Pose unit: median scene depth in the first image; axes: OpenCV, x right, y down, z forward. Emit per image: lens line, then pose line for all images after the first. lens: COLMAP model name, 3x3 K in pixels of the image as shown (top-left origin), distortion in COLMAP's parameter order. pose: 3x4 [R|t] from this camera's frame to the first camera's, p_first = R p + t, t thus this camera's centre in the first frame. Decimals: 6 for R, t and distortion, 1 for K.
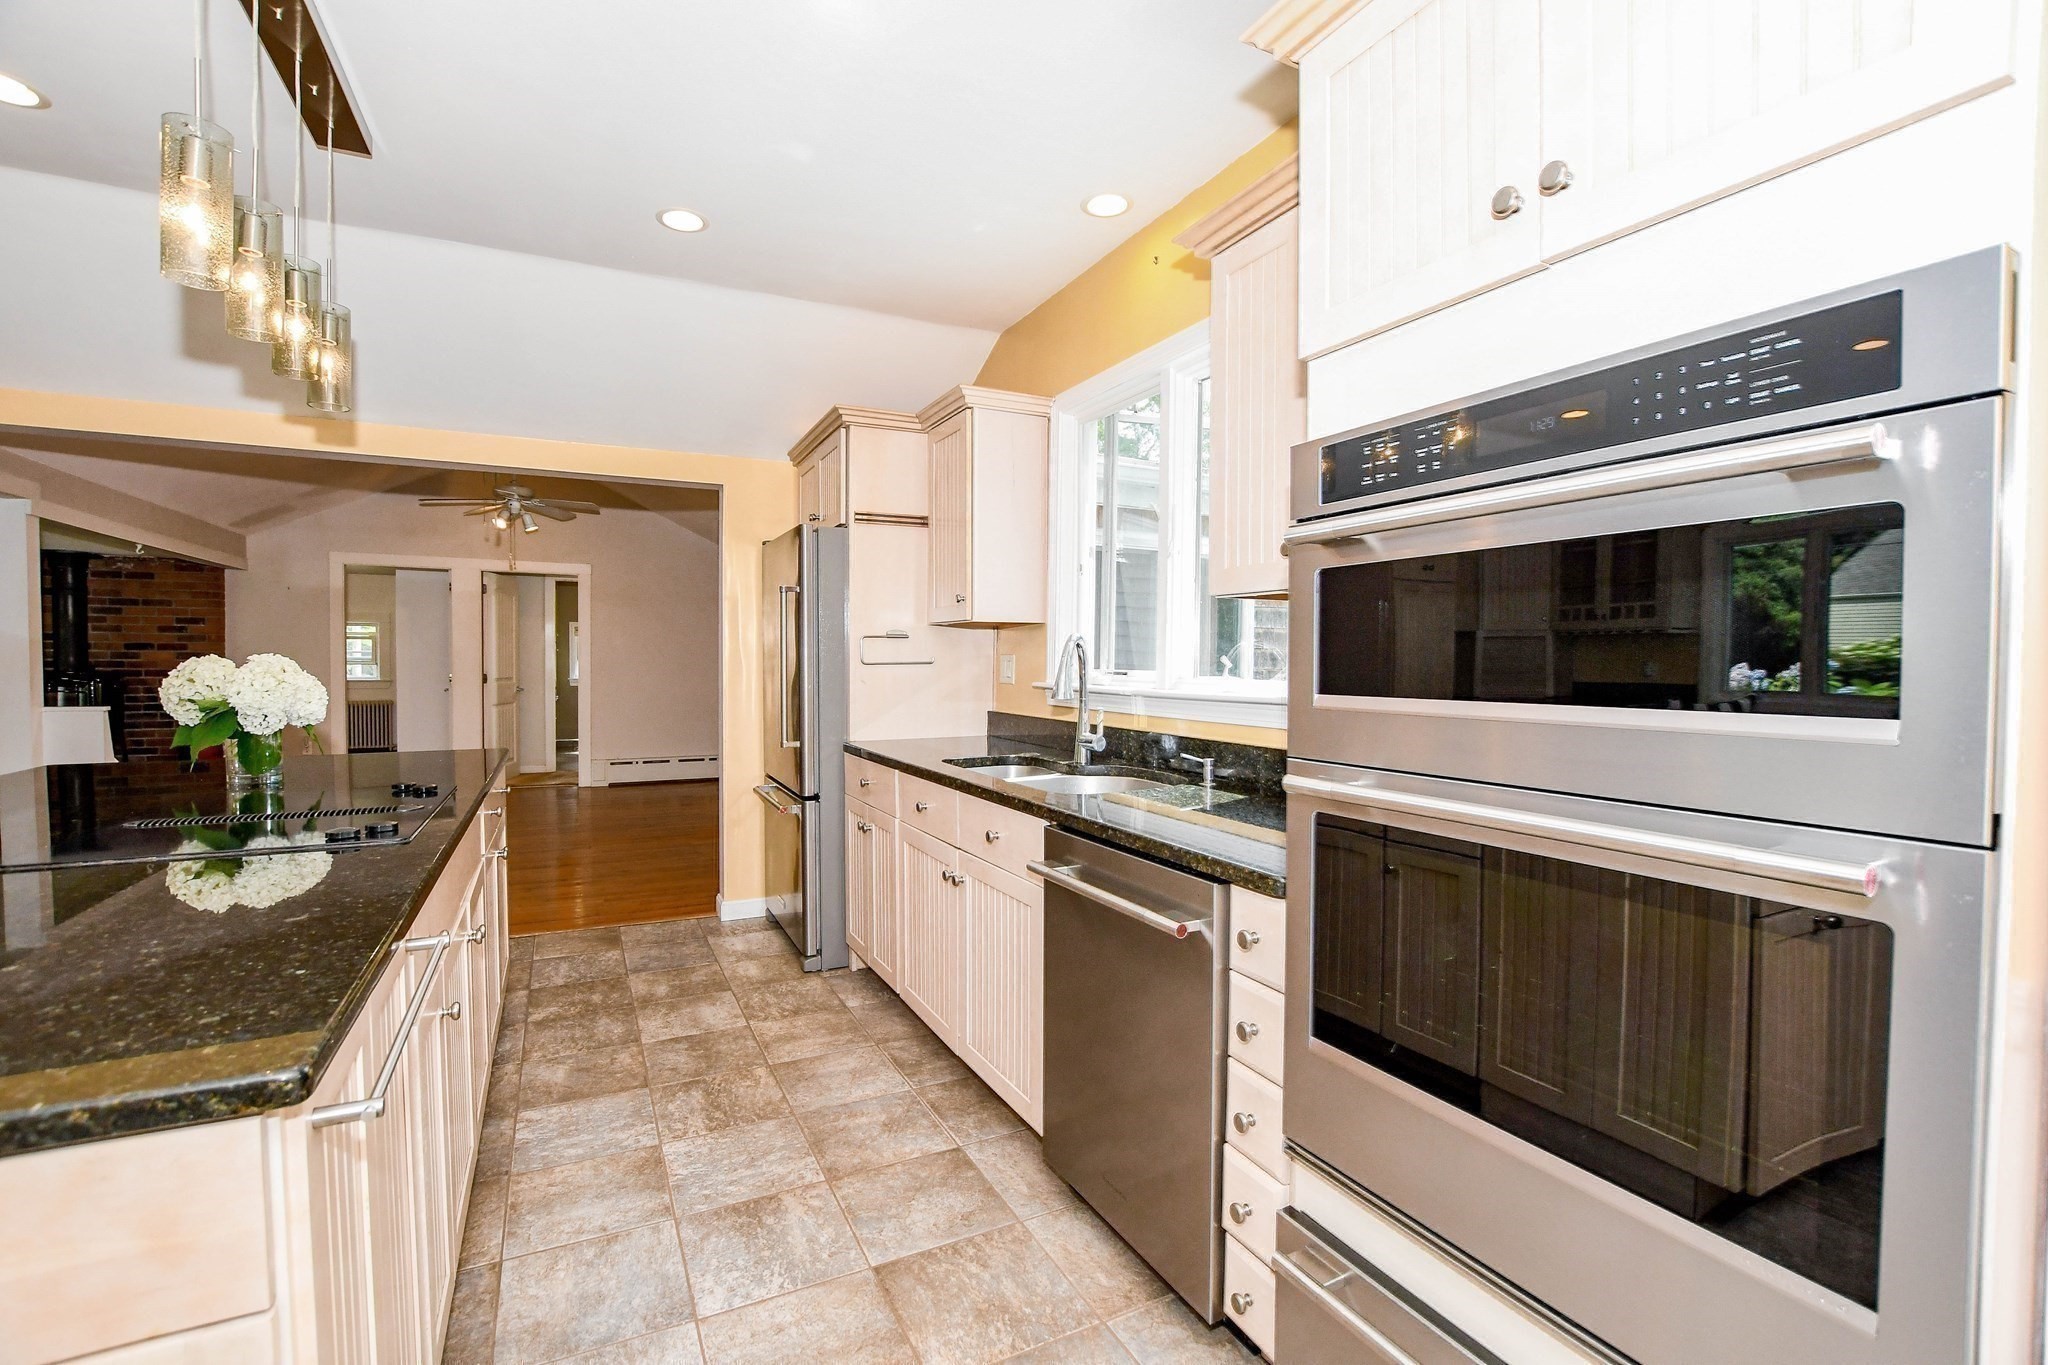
lens RADIAL K [[905.7, 0, 1037.0], [0, 905.7, 663.6], [0, 0, 1]] dist [-0.032617, 0.004386]
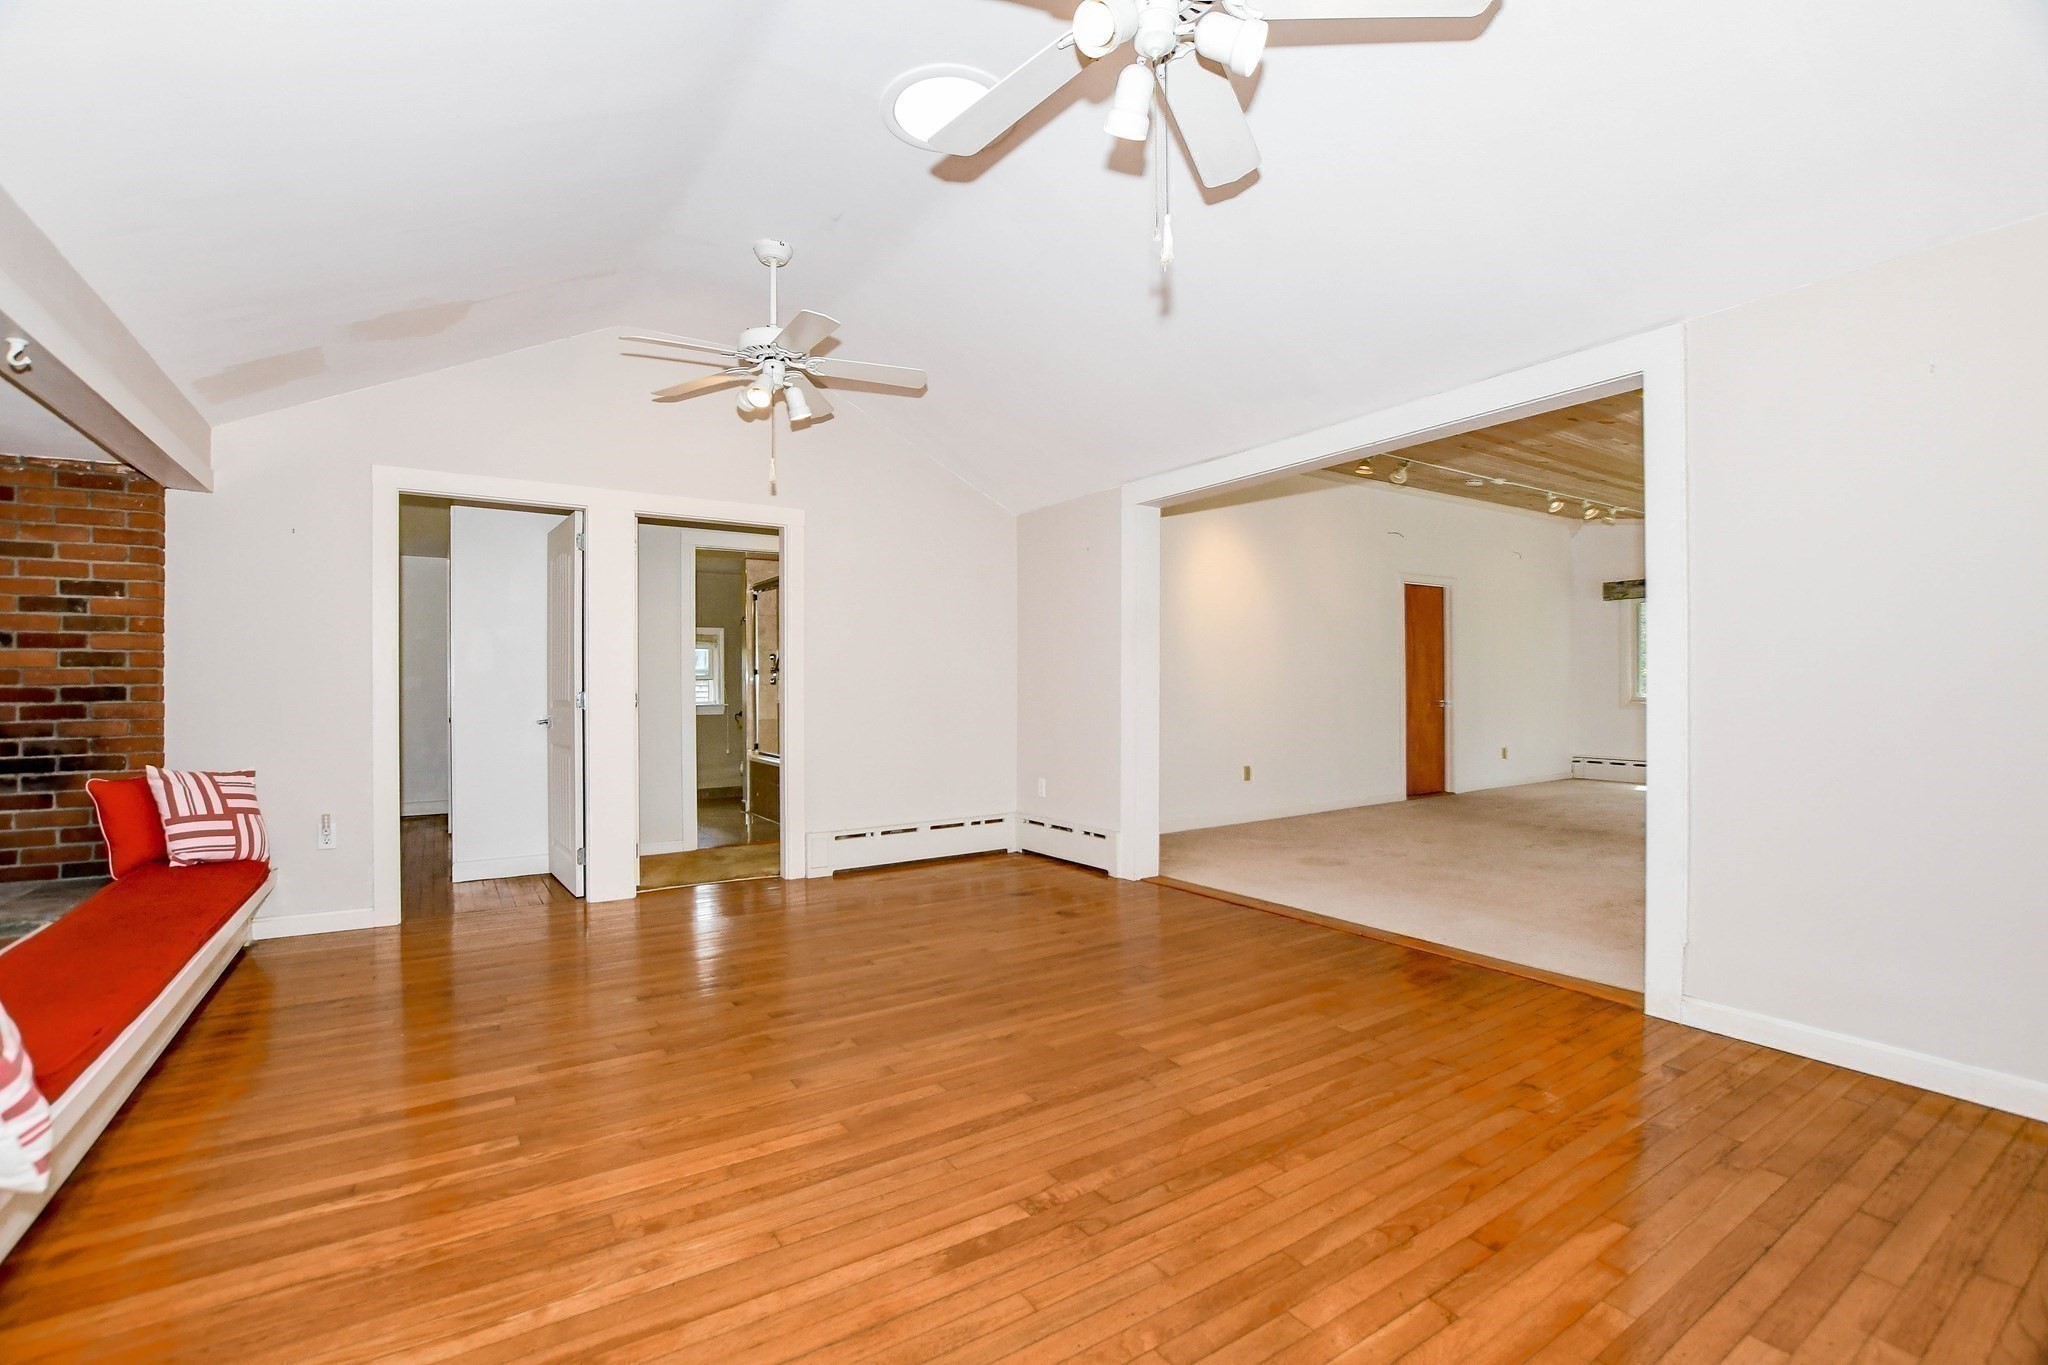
lens RADIAL K [[905.7, 0, 1033.8], [0, 905.7, 683.3], [0, 0, 1]] dist [-0.032617, 0.004386]
pose [[0.993068, -0.012164, 0.116912, -0.504392], [0.013235, 0.999877, -0.008388, 0.016037], [-0.116795, 0.009877, 0.993107, 0.460289]]
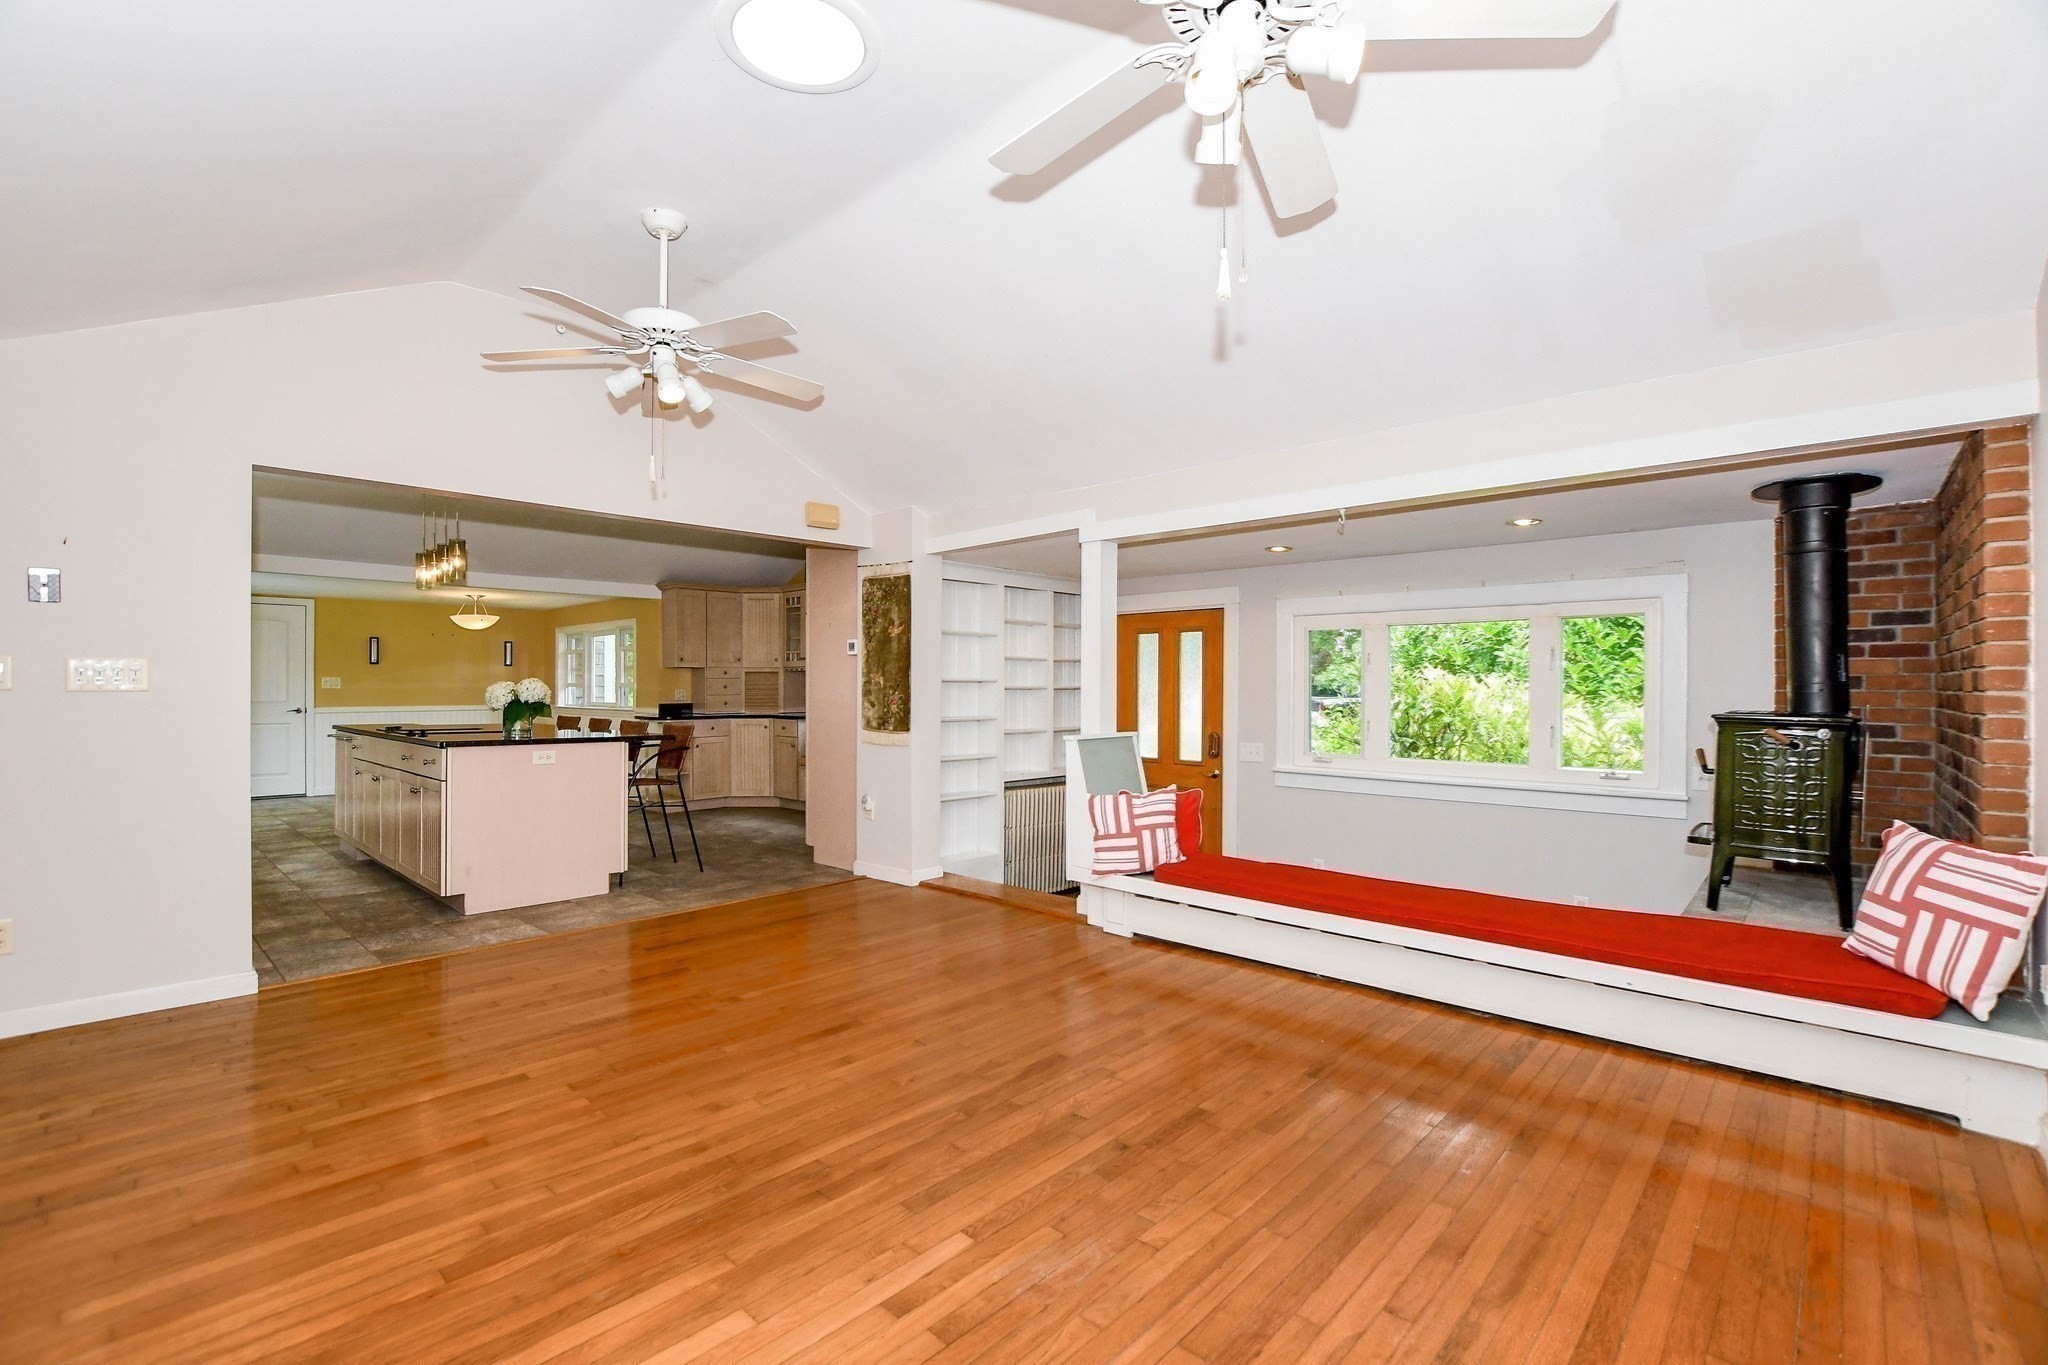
lens RADIAL K [[905.7, 0, 1021.3], [0, 905.7, 681.7], [0, 0, 1]] dist [-0.032617, 0.004386]
pose [[-0.940684, -0.012690, -0.339047, -0.457068], [-0.012623, 0.999917, -0.002405, -0.002223], [0.339050, 0.002017, -0.940766, 1.236859]]
